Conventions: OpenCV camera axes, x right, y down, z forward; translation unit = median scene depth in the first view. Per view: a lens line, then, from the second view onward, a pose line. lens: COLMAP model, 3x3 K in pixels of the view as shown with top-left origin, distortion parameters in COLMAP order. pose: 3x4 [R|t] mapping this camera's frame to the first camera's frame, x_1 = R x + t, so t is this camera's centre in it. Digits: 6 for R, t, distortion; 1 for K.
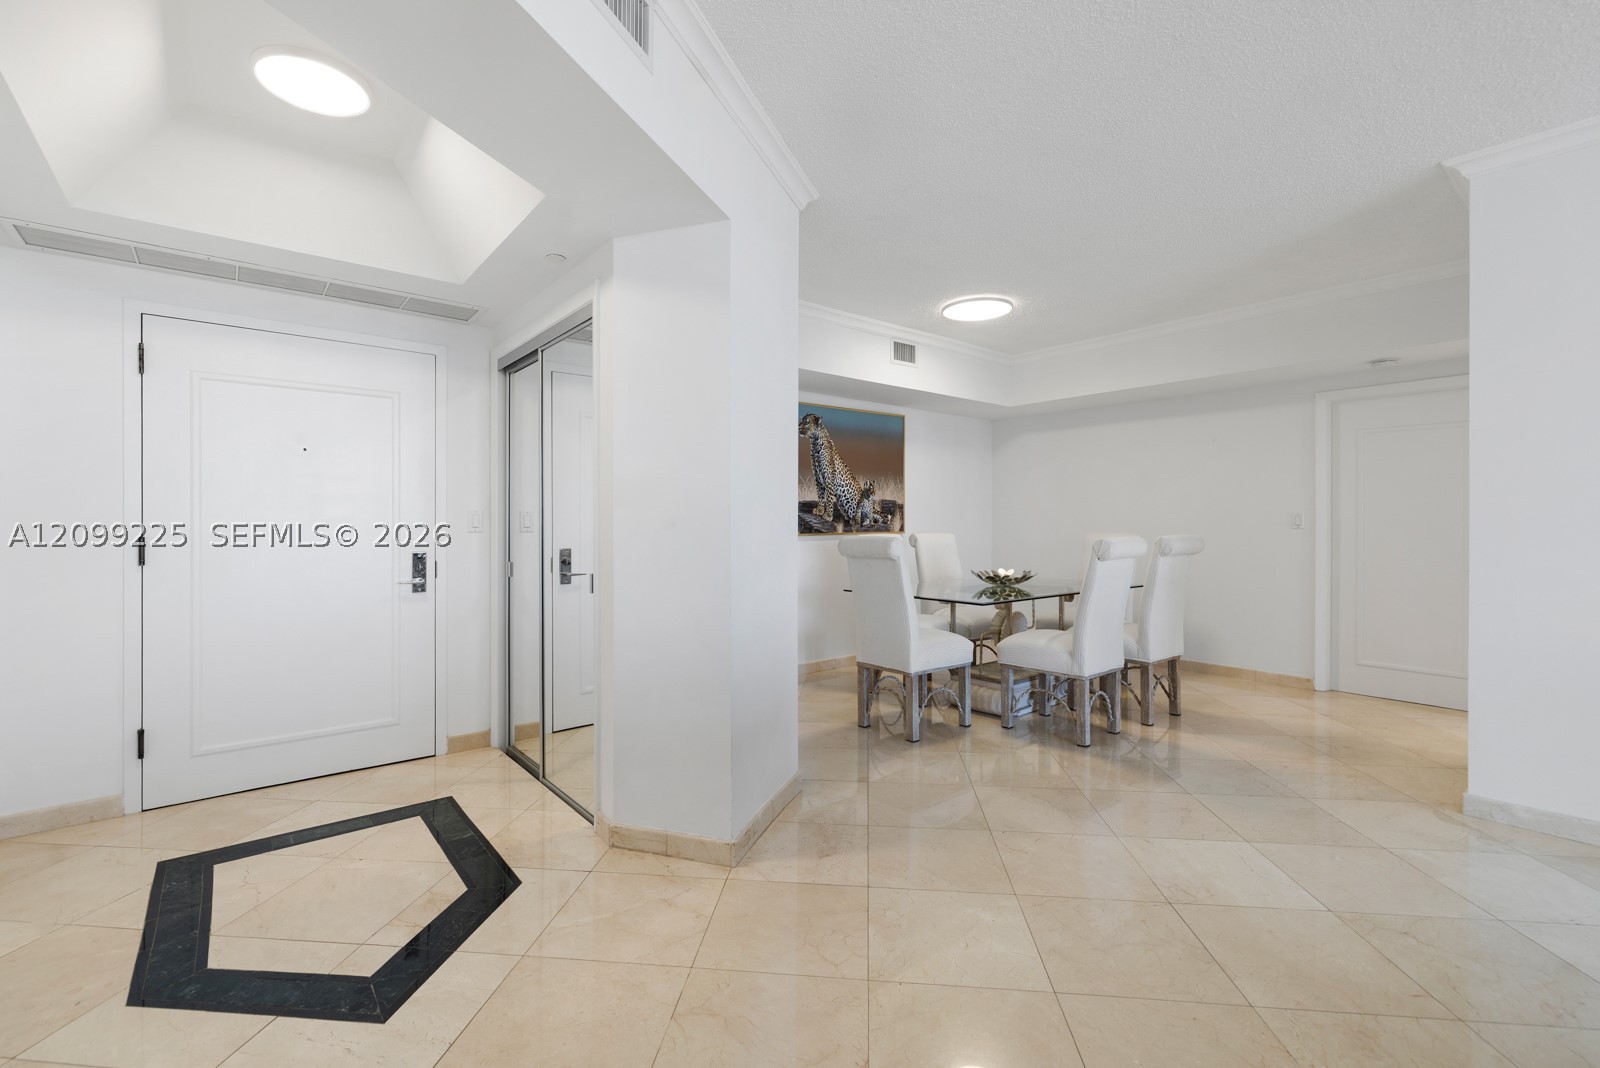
lens RADIAL K [[691.3, 0, 786.4], [0, 691.3, 524.3], [0, 0, 1]] dist [0.006284, -0.000638]
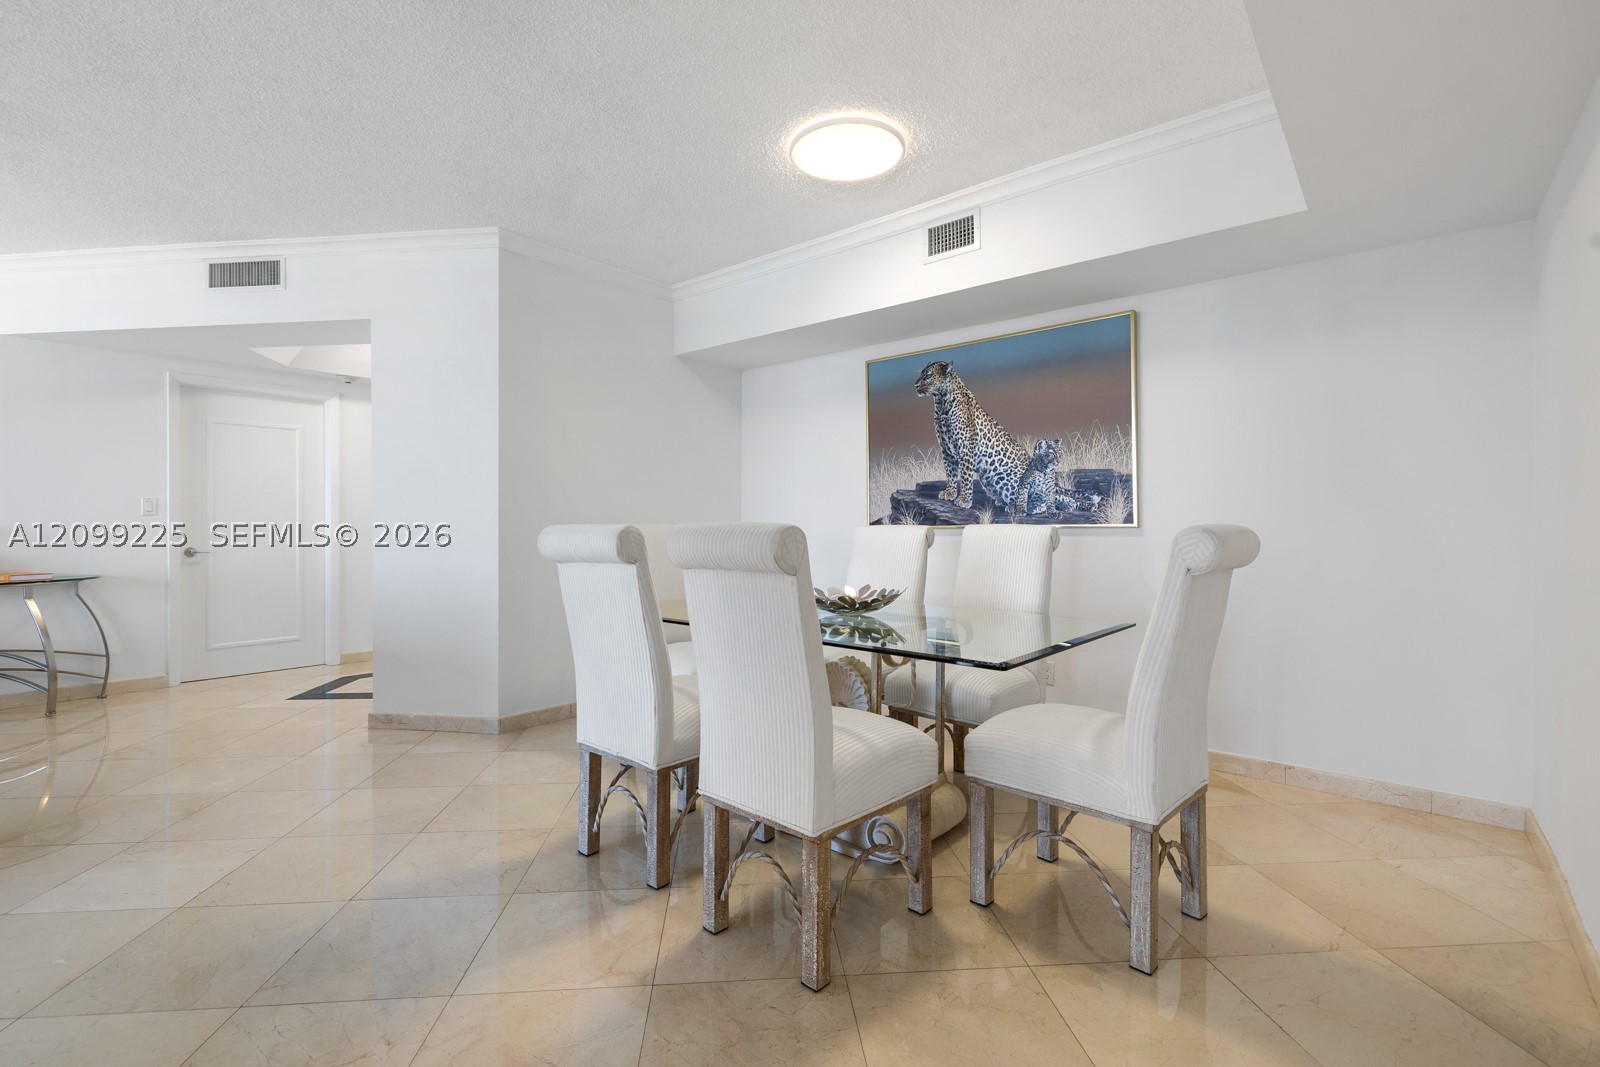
lens RADIAL K [[691.3, 0, 792.8], [0, 691.3, 530.3], [0, 0, 1]] dist [0.006284, -0.000638]
pose [[0.211649, 0.006836, -0.977322, 0.701805], [-0.005086, 0.999970, 0.005893, 0.014523], [0.977333, 0.003724, 0.211677, 0.675690]]
